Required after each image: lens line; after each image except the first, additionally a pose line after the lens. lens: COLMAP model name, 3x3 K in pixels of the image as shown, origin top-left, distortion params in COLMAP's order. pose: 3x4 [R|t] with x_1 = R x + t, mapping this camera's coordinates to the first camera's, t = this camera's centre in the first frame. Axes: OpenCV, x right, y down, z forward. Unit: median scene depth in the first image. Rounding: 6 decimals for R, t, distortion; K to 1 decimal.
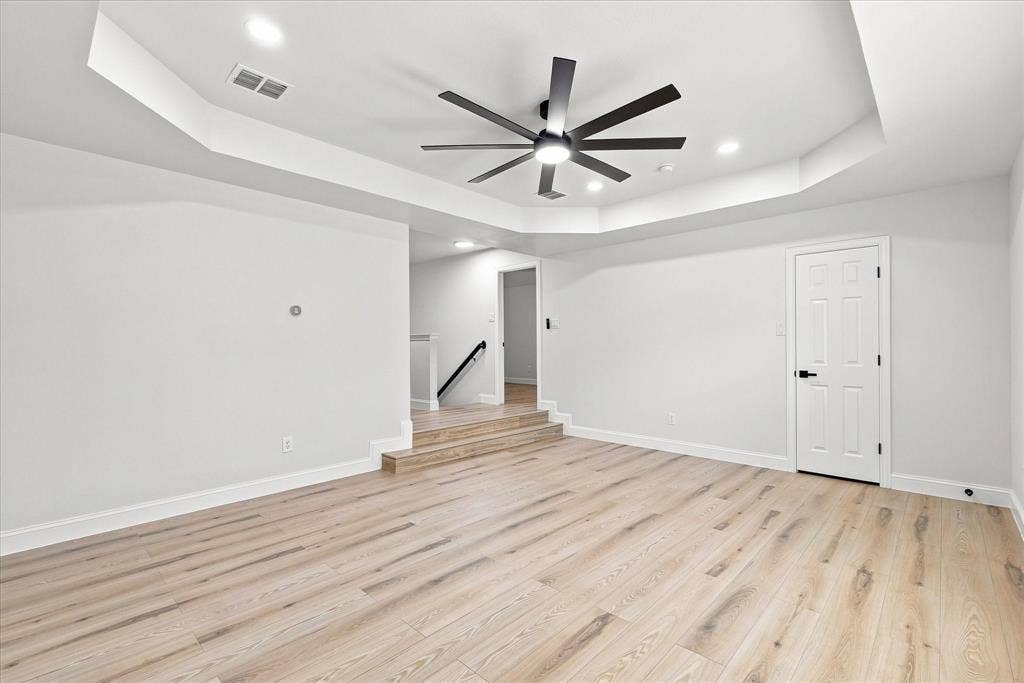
lens RADIAL K [[452.5, 0, 515.9], [0, 452.5, 344.9], [0, 0, 1]] dist [0.017926, -0.000185]
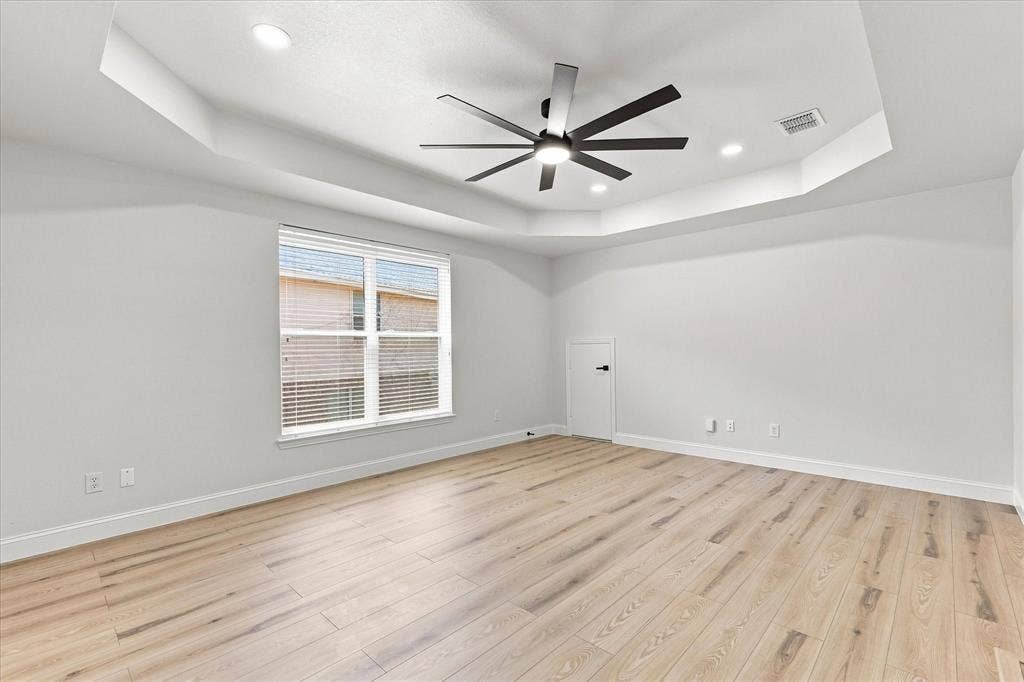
lens RADIAL K [[452.5, 0, 515.9], [0, 452.5, 344.4], [0, 0, 1]] dist [0.017926, -0.000185]
pose [[-0.999907, 0.013608, -0.000789, 0.166517], [0.013618, 0.999797, -0.014856, 0.008547], [0.000587, -0.014866, -0.999889, 1.975530]]
